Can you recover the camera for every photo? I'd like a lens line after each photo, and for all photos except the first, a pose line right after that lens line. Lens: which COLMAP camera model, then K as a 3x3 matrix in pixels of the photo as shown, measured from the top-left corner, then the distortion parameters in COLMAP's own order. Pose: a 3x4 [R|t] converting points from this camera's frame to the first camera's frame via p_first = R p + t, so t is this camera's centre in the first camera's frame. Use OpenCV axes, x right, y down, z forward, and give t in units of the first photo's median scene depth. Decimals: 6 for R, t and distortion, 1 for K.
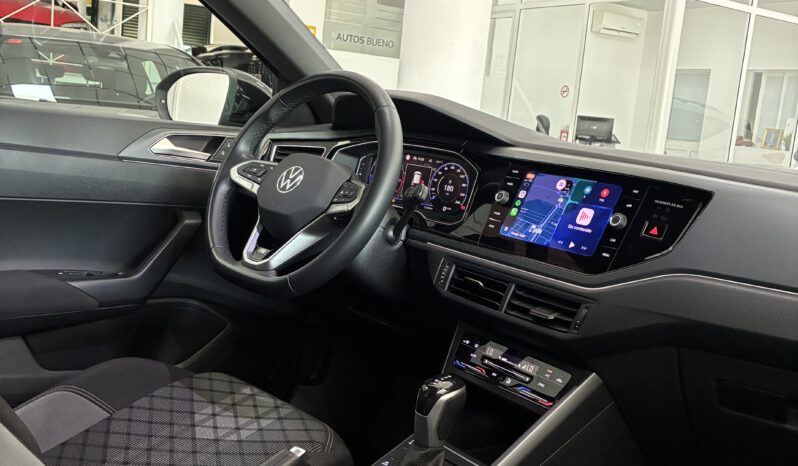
lens RADIAL K [[829.3, 0, 382.1], [0, 829.3, 216.2], [0, 0, 1]] dist [0.190365, -0.417455]
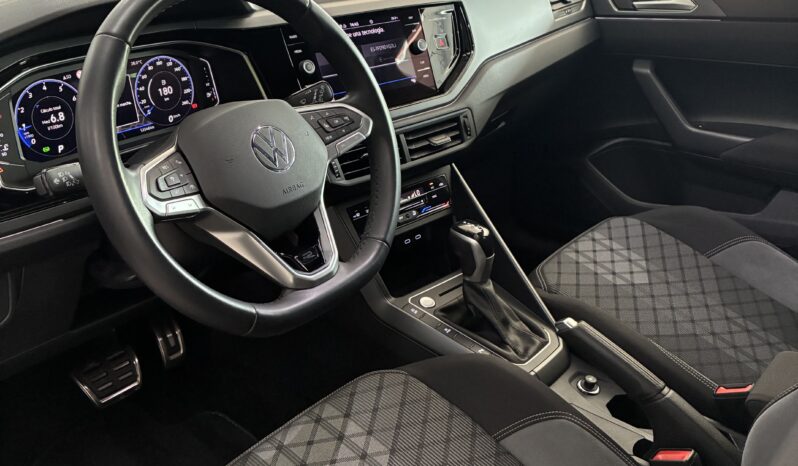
lens RADIAL K [[816.0, 0, 399.0], [0, 816.0, 233.0], [0, 0, 1]] dist [0.040304, -0.014913]
pose [[-0.124580, -0.500408, 0.856780, -0.764716], [0.116590, 0.850142, 0.513484, -0.332890], [-0.985336, 0.163862, -0.047568, 1.010359]]
